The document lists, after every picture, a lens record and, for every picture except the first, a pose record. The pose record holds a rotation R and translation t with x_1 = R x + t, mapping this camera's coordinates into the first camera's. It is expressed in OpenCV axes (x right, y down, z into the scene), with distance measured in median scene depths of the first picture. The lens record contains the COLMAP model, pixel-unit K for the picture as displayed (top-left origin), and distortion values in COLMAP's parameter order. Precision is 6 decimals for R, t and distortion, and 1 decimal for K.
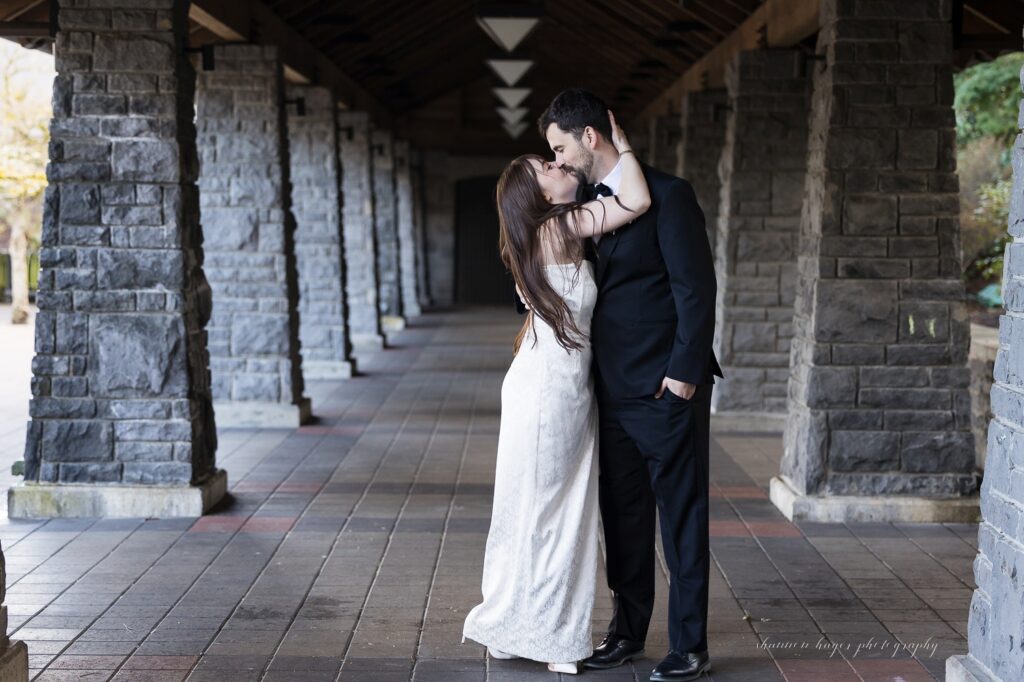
lens RADIAL K [[1887.0, 0, 512.9], [0, 1887.0, 304.6], [0, 0, 1]] dist [0.031122, -0.096817]
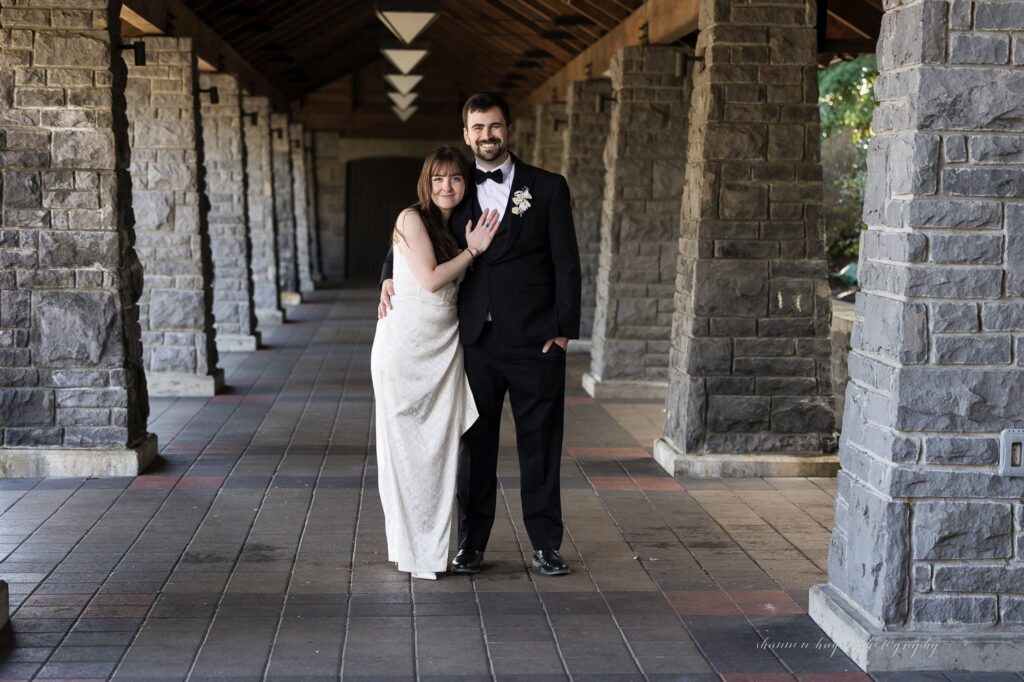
lens RADIAL K [[1887.0, 0, 512.9], [0, 1887.0, 304.6], [0, 0, 1]] dist [0.031122, -0.096817]
pose [[0.997680, -0.000581, 0.068073, -0.021912], [-0.000328, 0.999911, 0.013342, -0.001477], [-0.068075, -0.013333, 0.997591, -0.099385]]
